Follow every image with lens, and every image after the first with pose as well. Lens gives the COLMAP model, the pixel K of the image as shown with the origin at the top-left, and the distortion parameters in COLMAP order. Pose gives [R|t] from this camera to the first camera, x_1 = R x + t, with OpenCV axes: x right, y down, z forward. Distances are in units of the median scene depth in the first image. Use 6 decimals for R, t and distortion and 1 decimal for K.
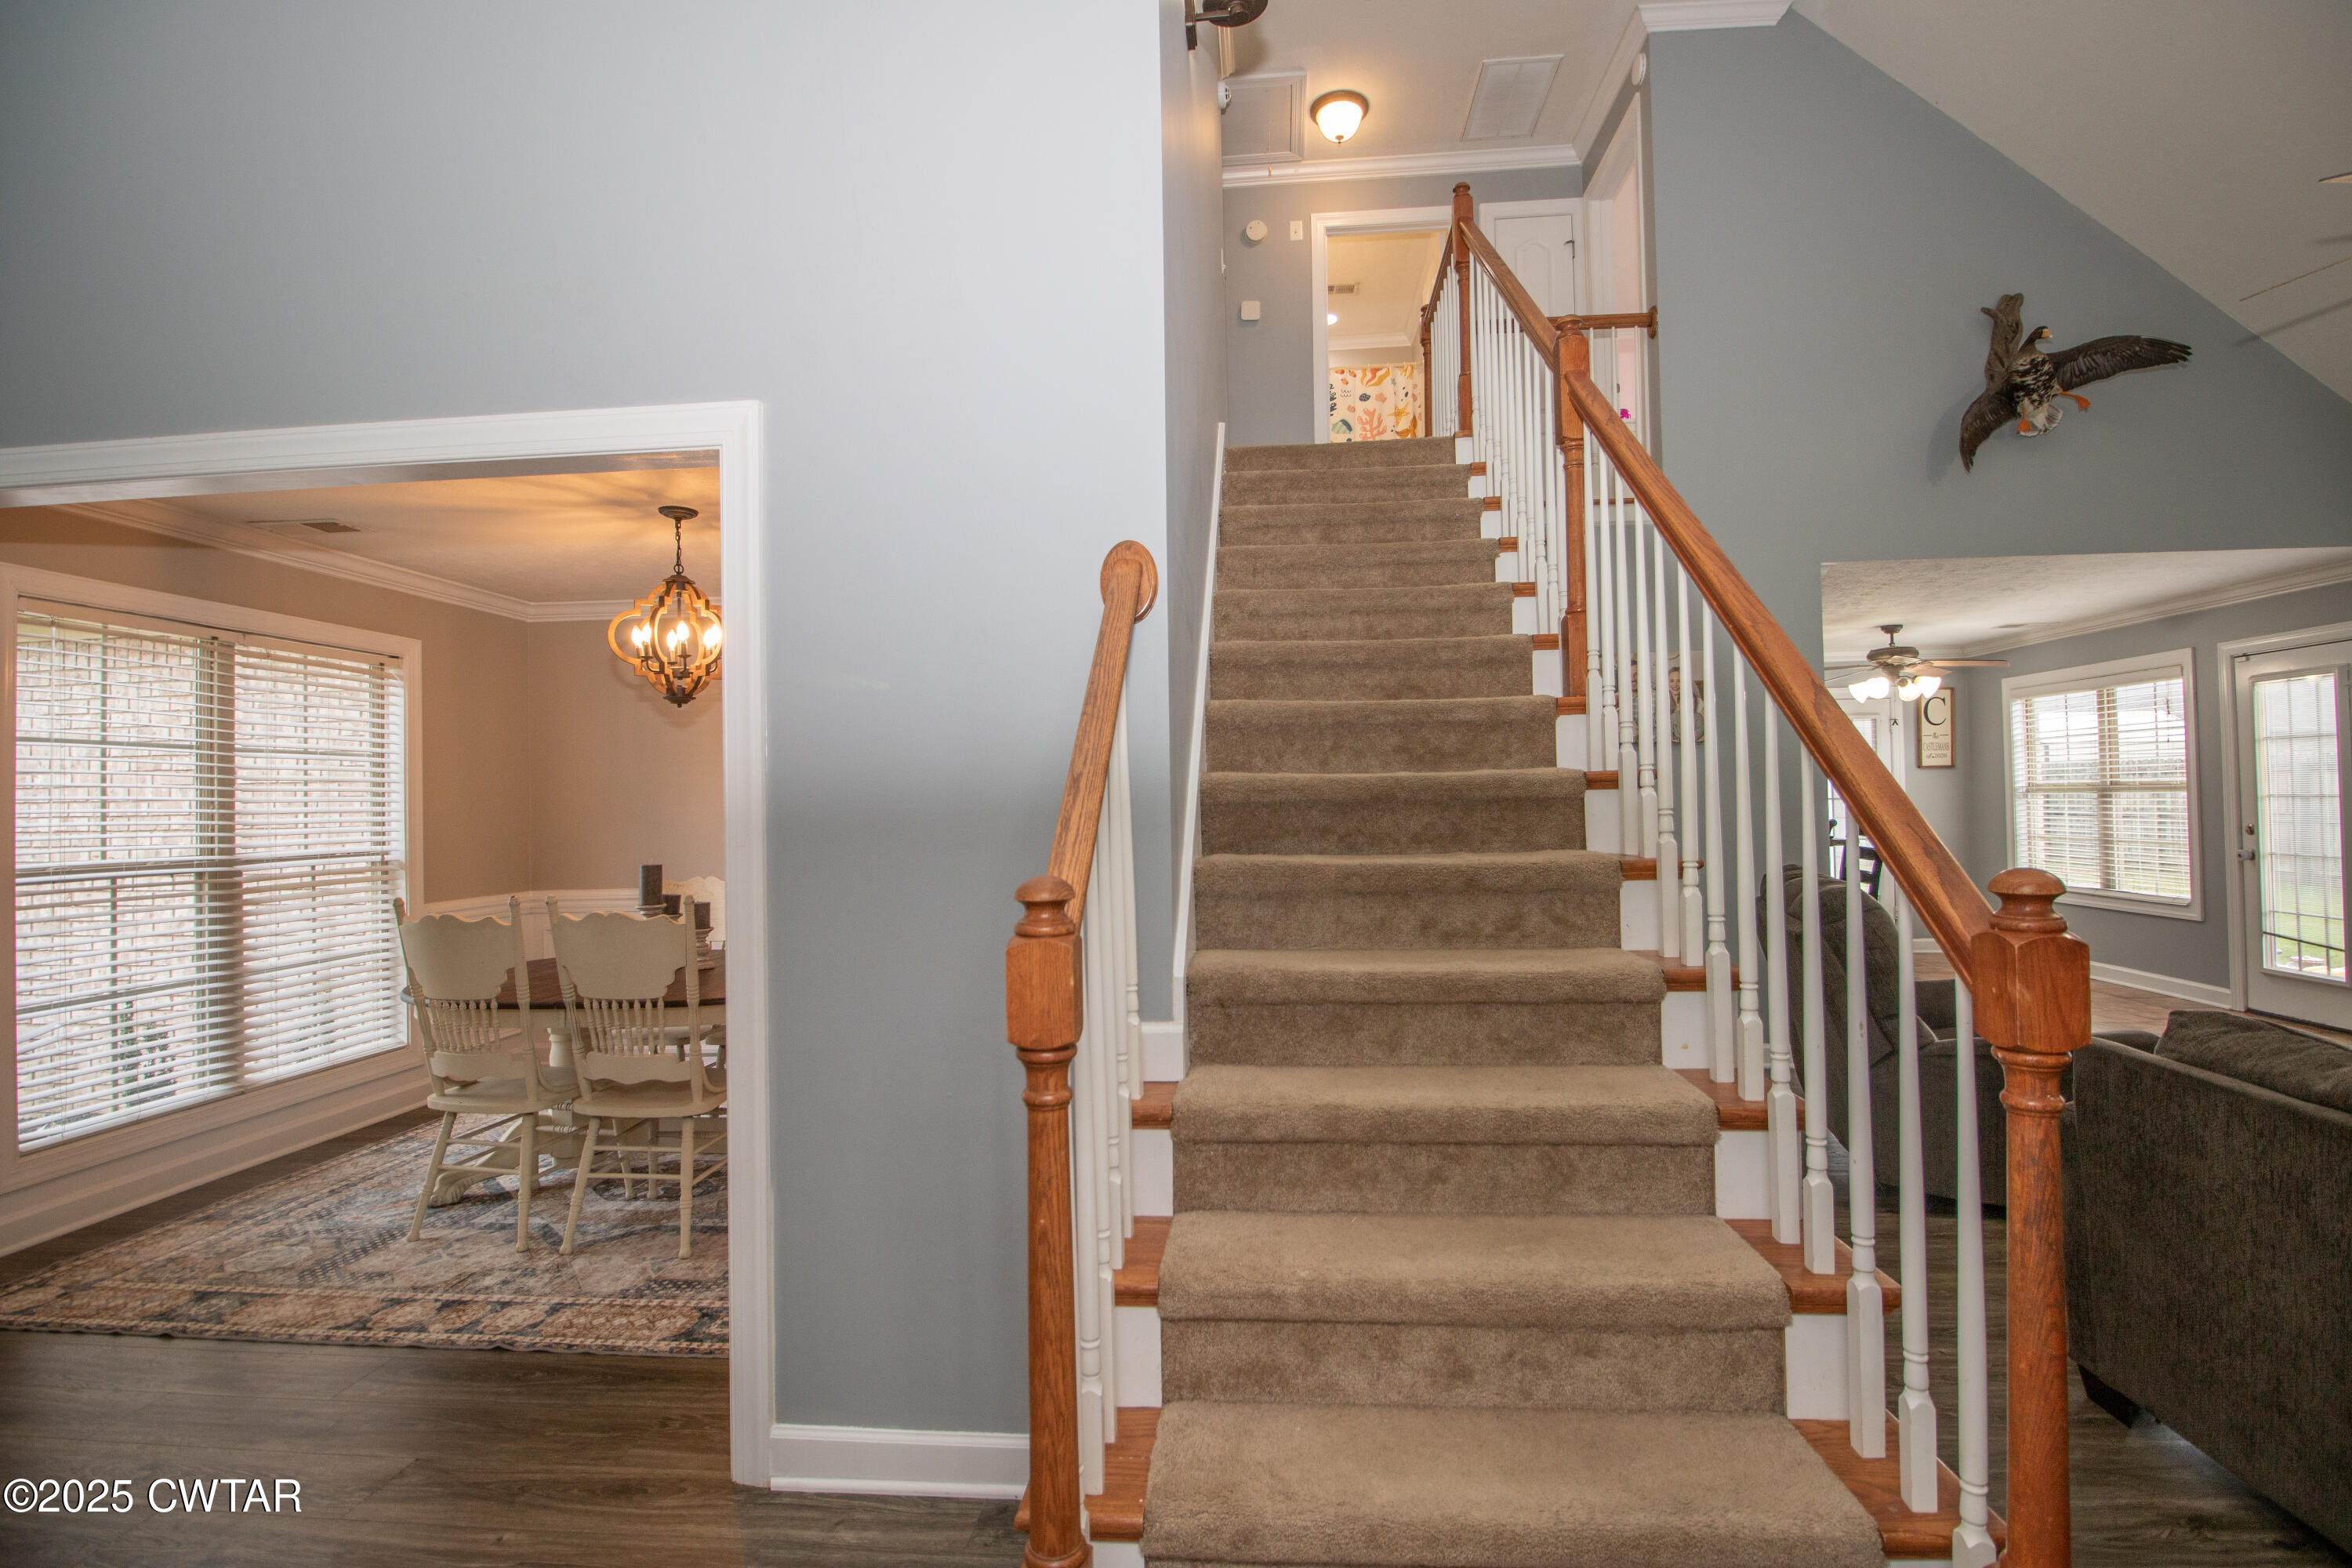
lens RADIAL K [[1099.5, 0, 1178.5], [0, 1099.5, 784.8], [0, 0, 1]] dist [-0.000532, -0.001493]
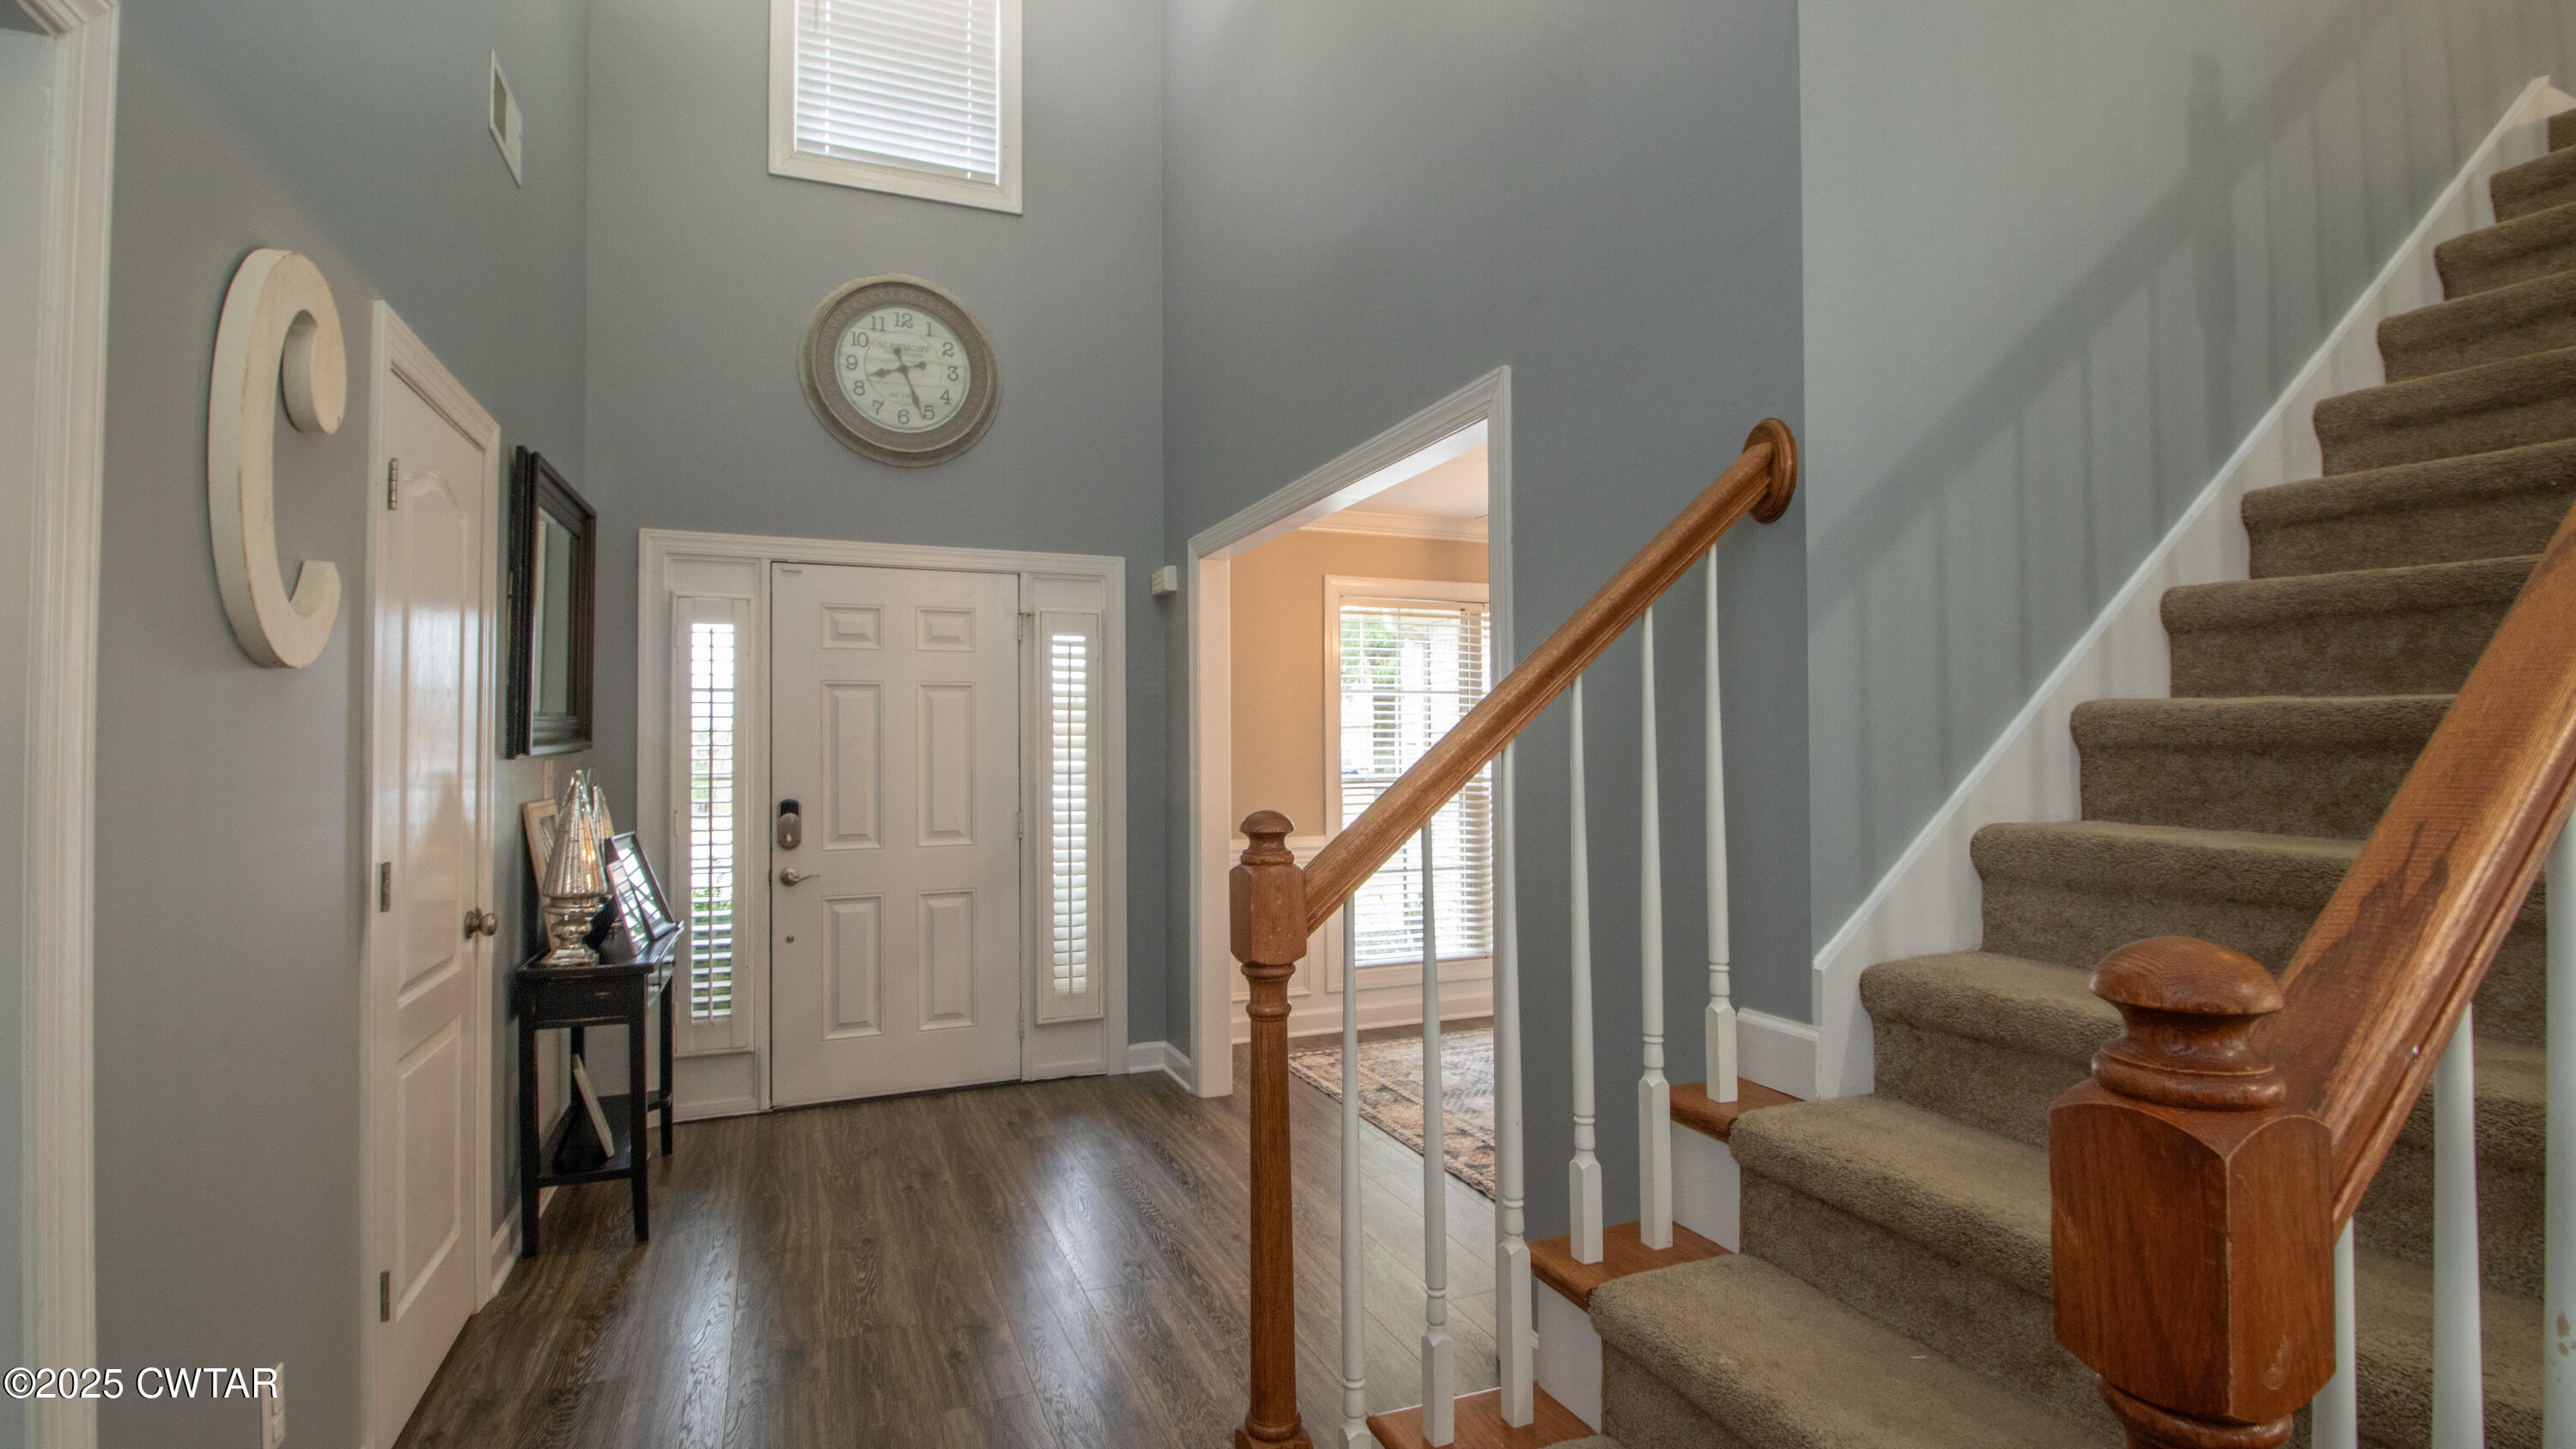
lens RADIAL K [[1179.5, 0, 1294.3], [0, 1179.5, 729.3], [0, 0, 1]] dist [0.000773, 0.000186]
pose [[0.471775, 0.000136, -0.881719, 0.440268], [0.010966, 0.999922, 0.006022, -0.002903], [0.881651, -0.012510, 0.471737, 0.224099]]
